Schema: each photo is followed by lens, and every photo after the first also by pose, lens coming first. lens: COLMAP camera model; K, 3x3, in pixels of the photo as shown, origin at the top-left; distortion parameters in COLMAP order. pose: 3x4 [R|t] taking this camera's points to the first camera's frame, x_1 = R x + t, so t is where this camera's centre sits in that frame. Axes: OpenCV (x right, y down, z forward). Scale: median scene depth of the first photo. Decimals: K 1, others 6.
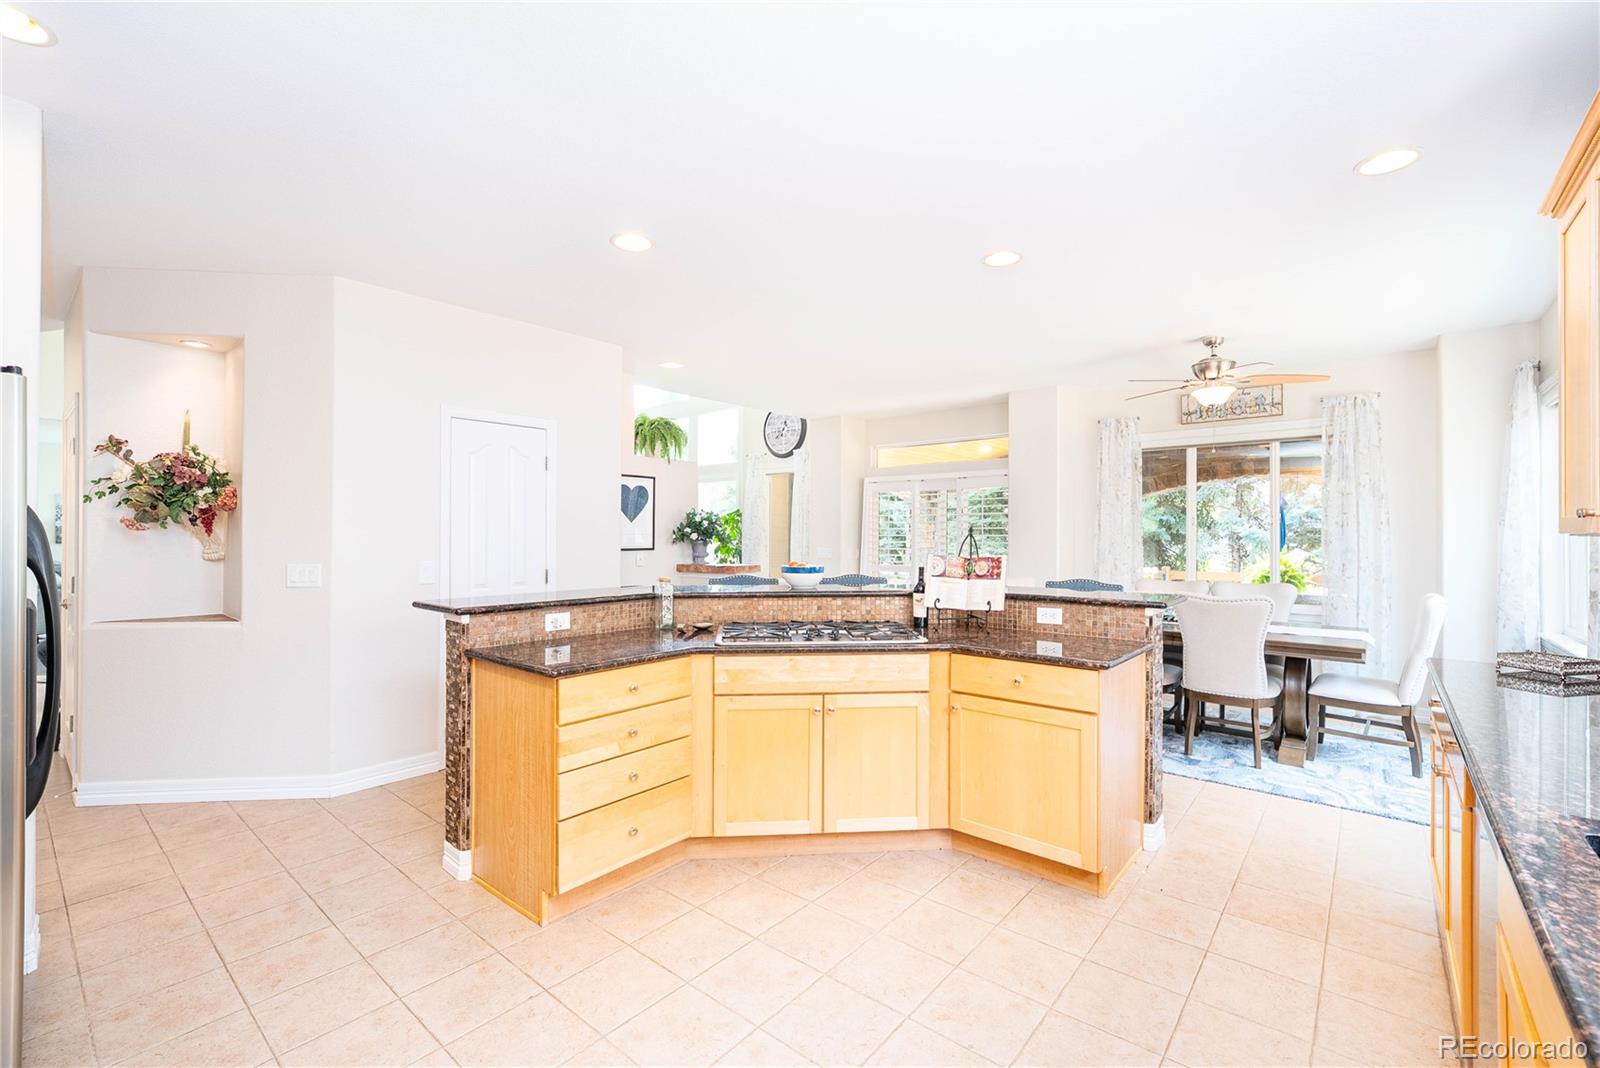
lens RADIAL K [[684.2, 0, 805.2], [0, 684.2, 536.0], [0, 0, 1]] dist [-0.002258, -0.000220]
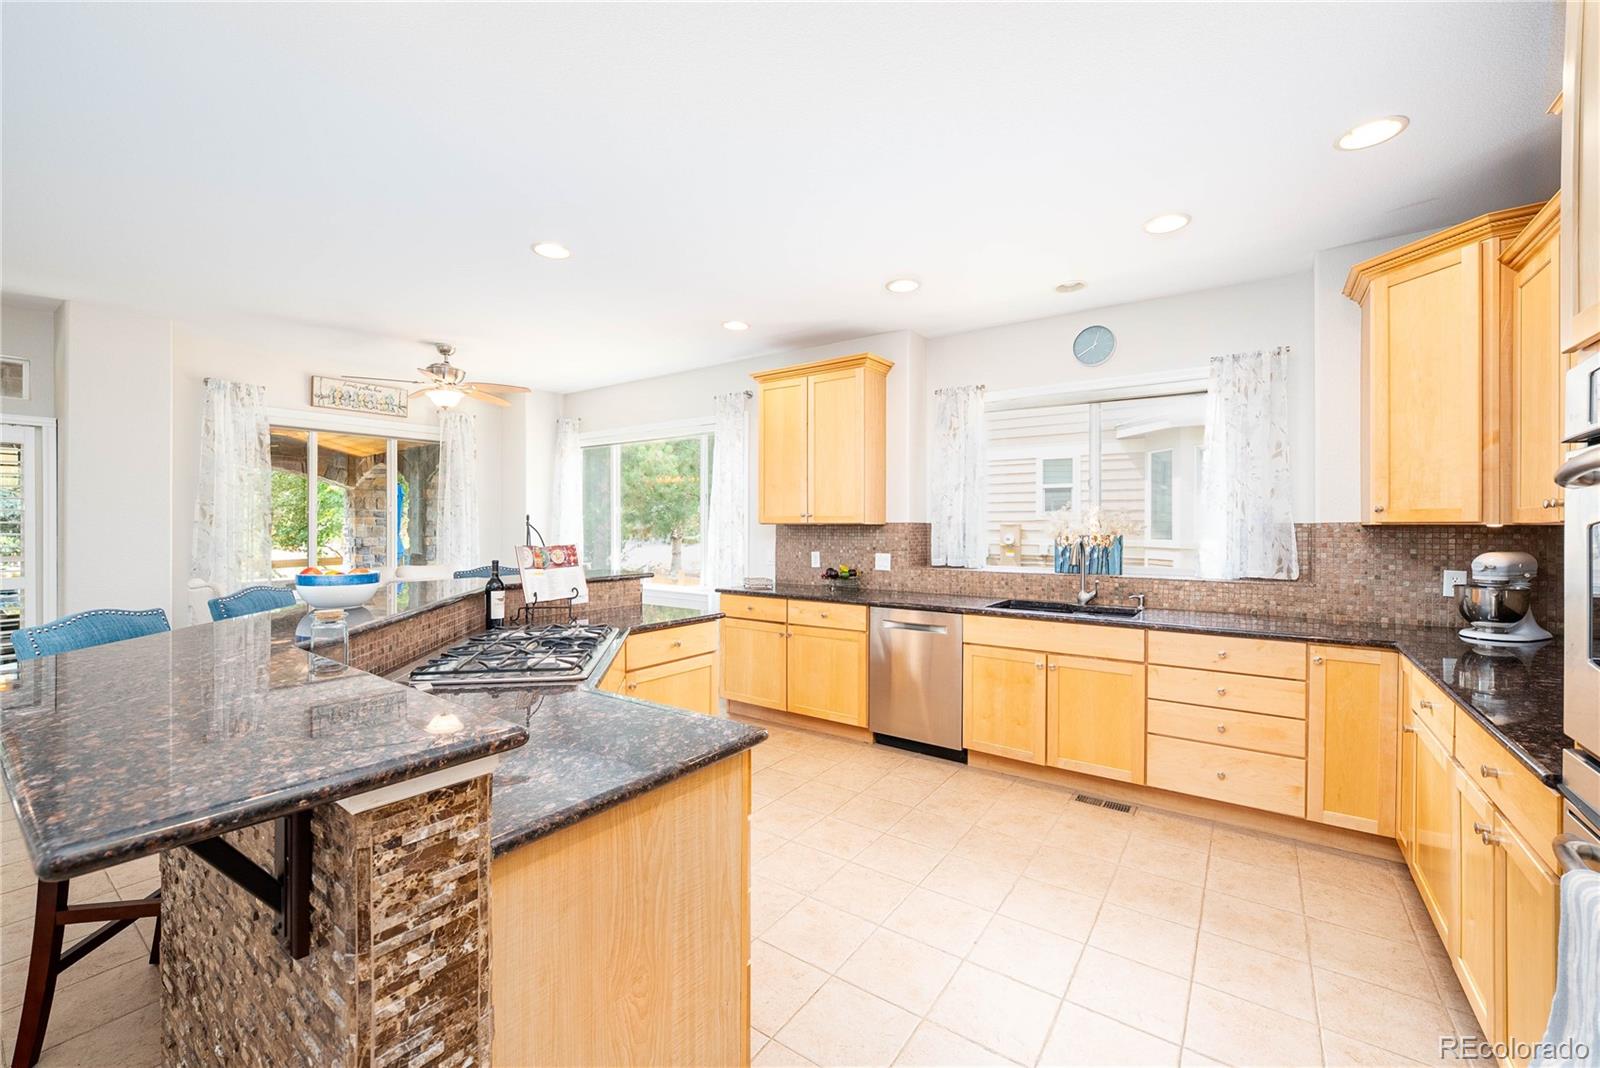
lens RADIAL K [[655.2, 0, 792.2], [0, 655.2, 519.3], [0, 0, 1]] dist [-0.012867, 0.005078]
pose [[-0.079661, 0.004007, 0.996814, -0.645594], [-0.000543, 0.999992, -0.004063, -0.003945], [-0.996822, -0.000865, -0.079658, 0.654948]]
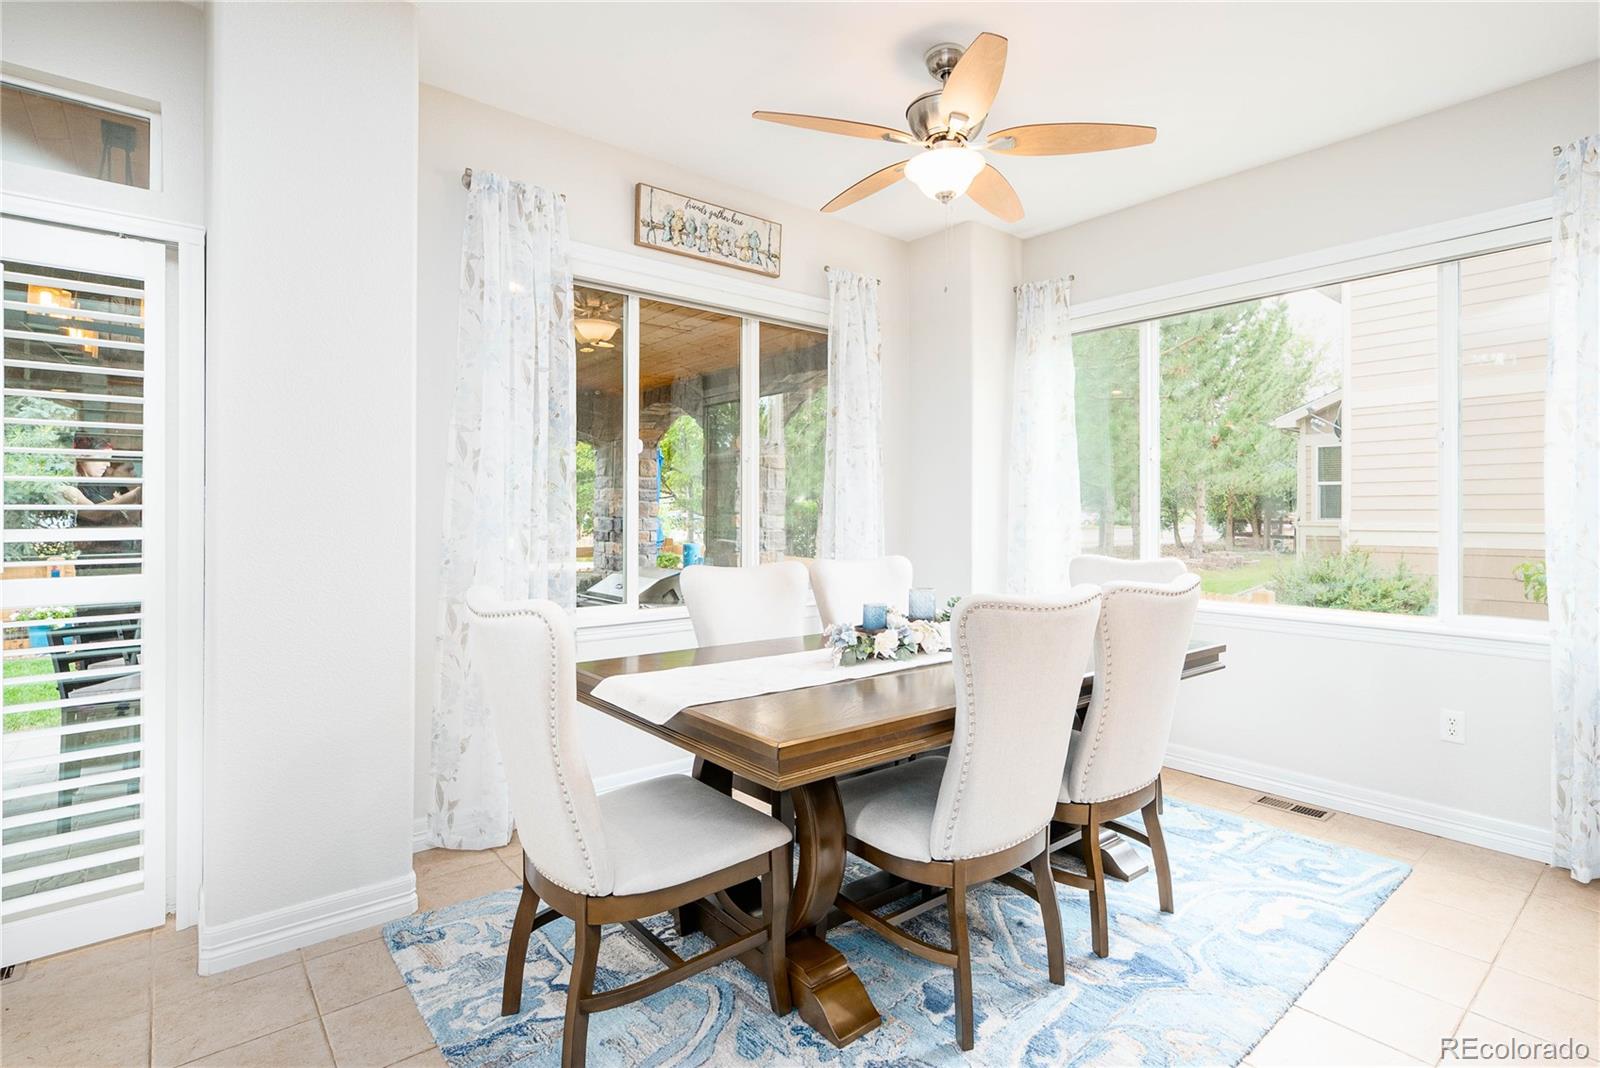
lens RADIAL K [[774.7, 0, 832.1], [0, 774.7, 506.7], [0, 0, 1]] dist [0.000239, -0.000124]
pose [[0.152621, 0.001651, 0.988283, 0.047964], [-0.002685, 0.999996, -0.001256, 0.038379], [-0.988281, -0.002461, 0.152625, 1.250534]]
